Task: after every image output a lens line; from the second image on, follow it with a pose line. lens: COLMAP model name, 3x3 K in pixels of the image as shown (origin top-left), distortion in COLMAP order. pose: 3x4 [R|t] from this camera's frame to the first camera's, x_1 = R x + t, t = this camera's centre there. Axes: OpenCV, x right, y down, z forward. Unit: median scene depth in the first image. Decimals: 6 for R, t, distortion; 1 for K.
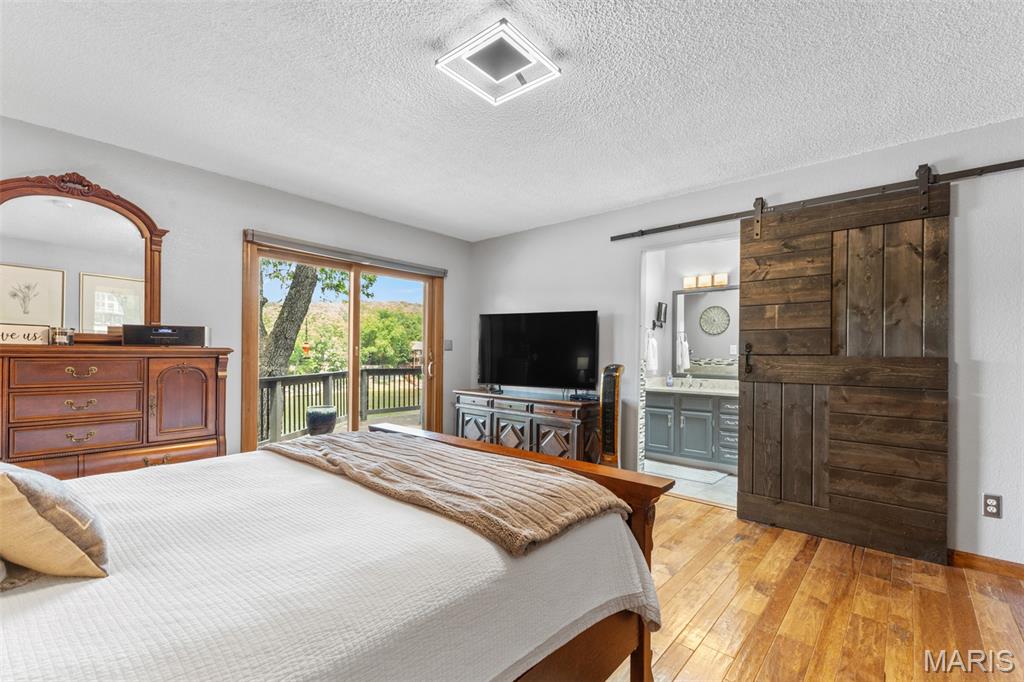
lens RADIAL K [[454.3, 0, 513.9], [0, 454.3, 348.8], [0, 0, 1]] dist [0.001578, -0.000835]
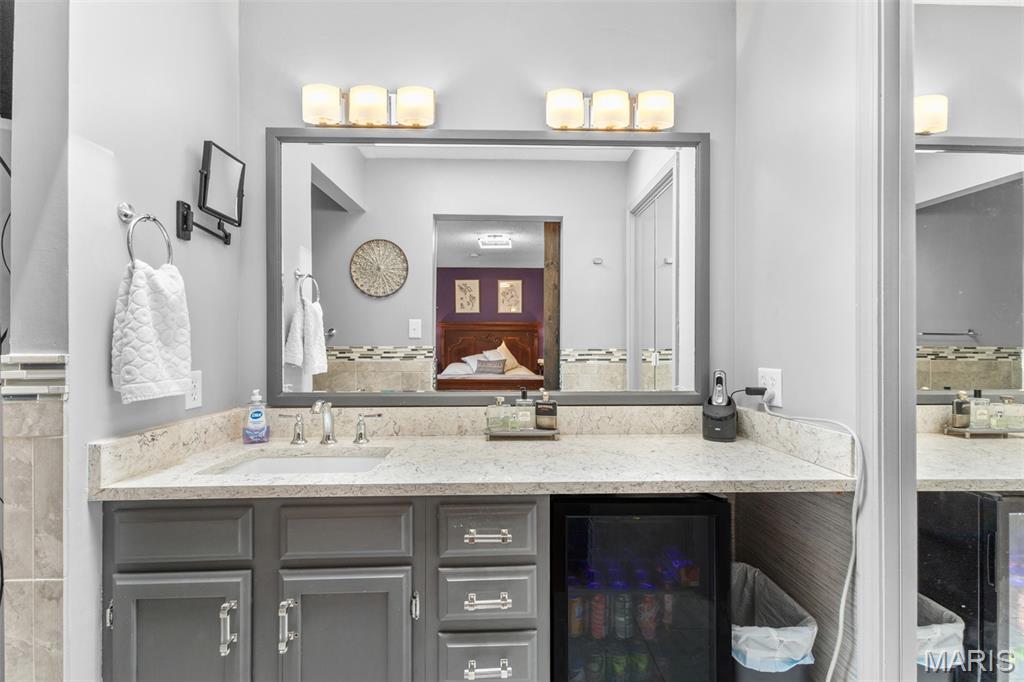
lens RADIAL K [[454.3, 0, 513.6], [0, 454.3, 341.9], [0, 0, 1]] dist [0.001578, -0.000835]
pose [[0.734203, -0.009025, 0.678870, 0.269300], [0.001794, 0.999934, 0.011354, 0.014891], [-0.678928, -0.007118, 0.734171, 0.677306]]
